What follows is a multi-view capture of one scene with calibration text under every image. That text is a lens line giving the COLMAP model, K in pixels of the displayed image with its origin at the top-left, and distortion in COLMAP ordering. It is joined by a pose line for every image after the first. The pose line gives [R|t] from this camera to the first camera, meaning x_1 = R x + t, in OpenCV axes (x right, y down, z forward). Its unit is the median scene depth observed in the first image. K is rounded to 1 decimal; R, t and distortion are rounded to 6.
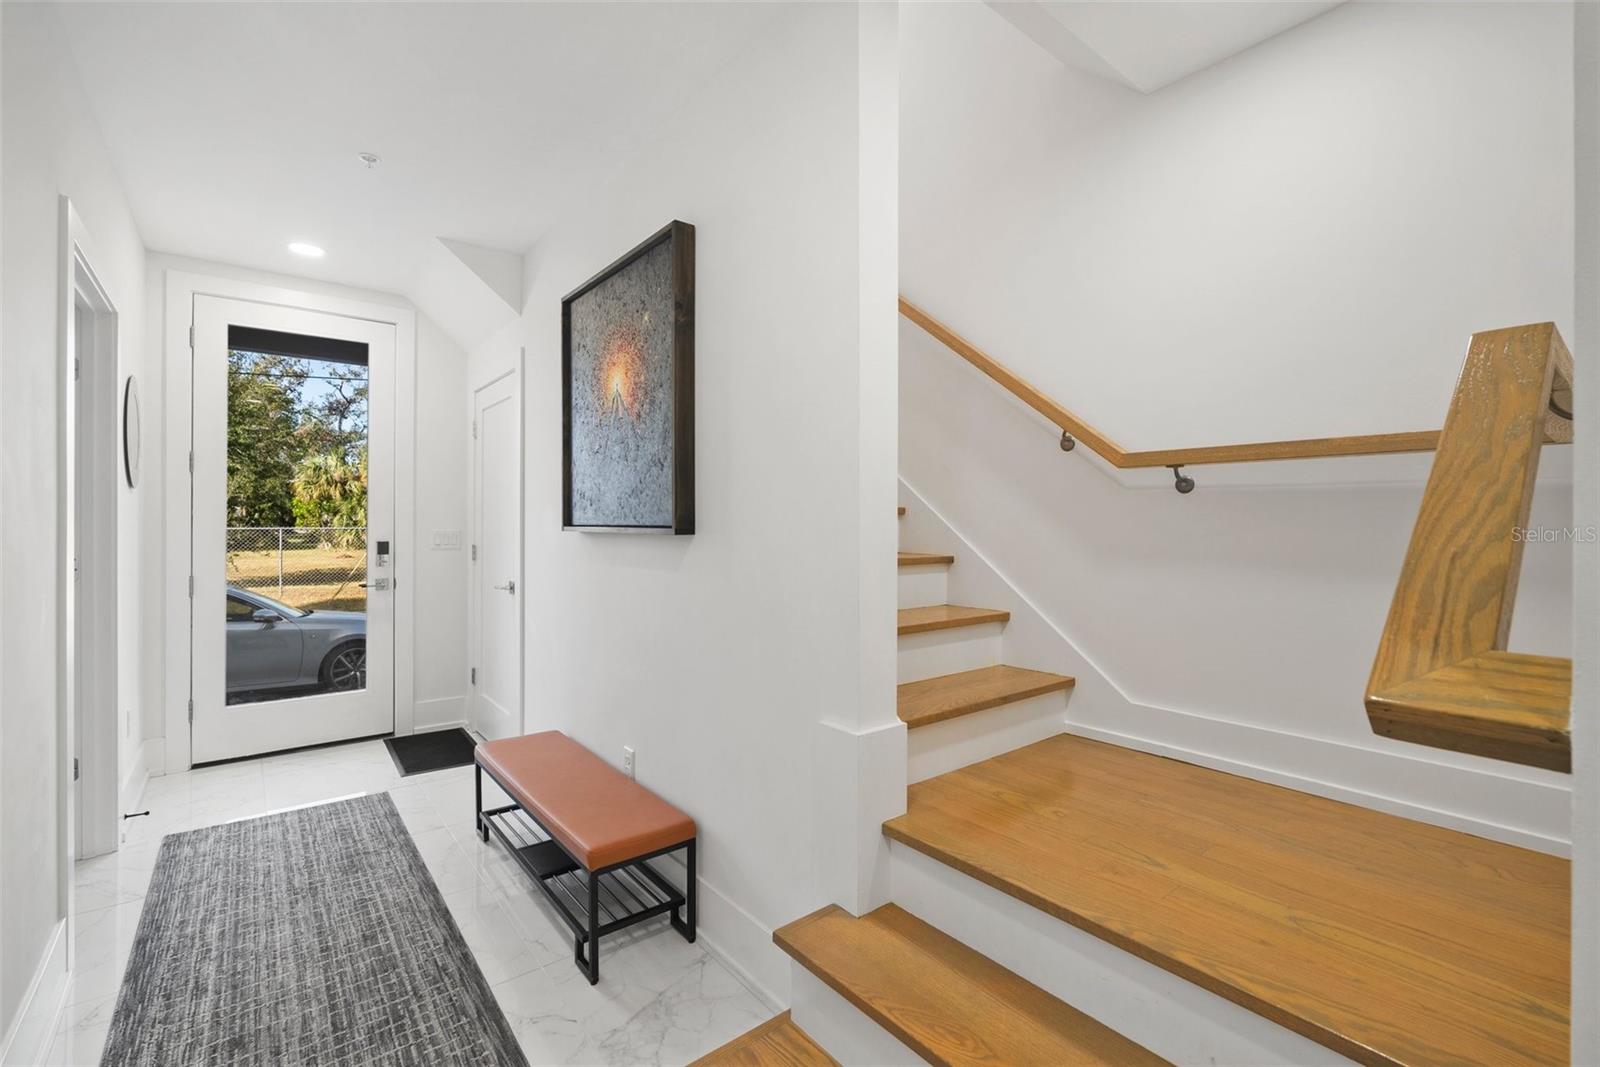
lens RADIAL K [[706.0, 0, 807.7], [0, 706.0, 528.6], [0, 0, 1]] dist [-0.011913, 0.004023]
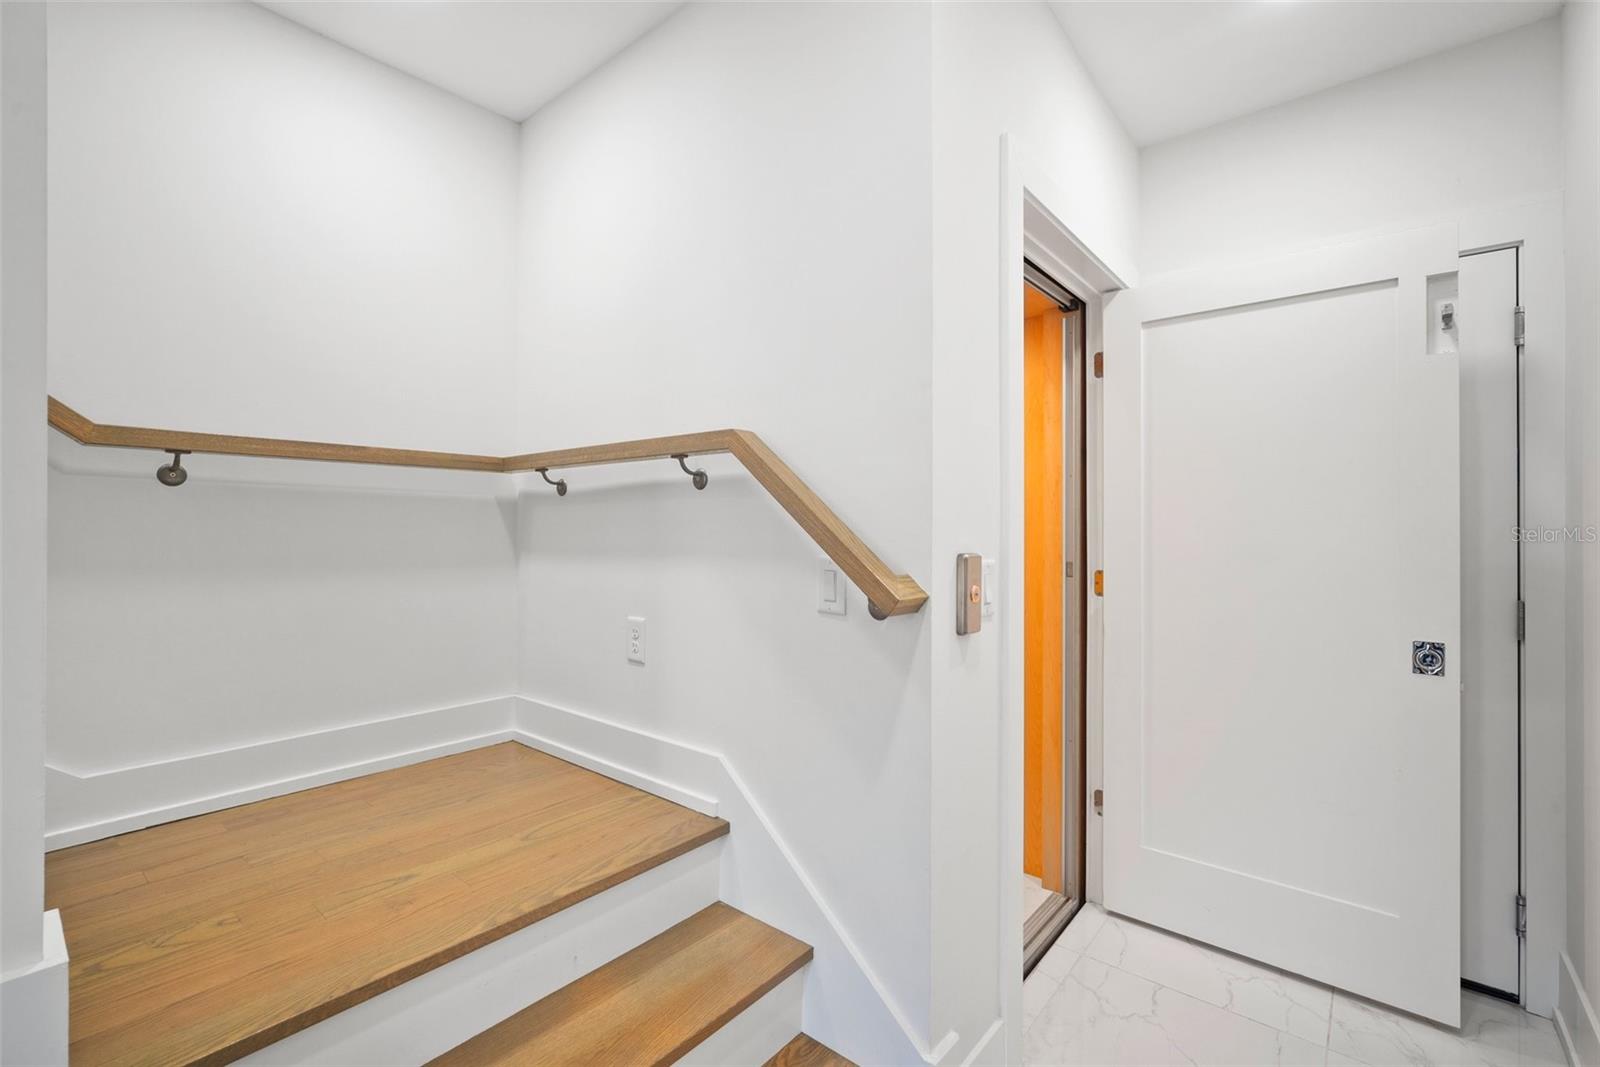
lens RADIAL K [[706.0, 0, 795.1], [0, 706.0, 530.5], [0, 0, 1]] dist [-0.011913, 0.004023]
pose [[-0.195906, -0.010608, 0.980565, -0.557526], [0.001331, 0.999938, 0.011083, -0.010989], [-0.980622, 0.003477, -0.195880, 0.670293]]
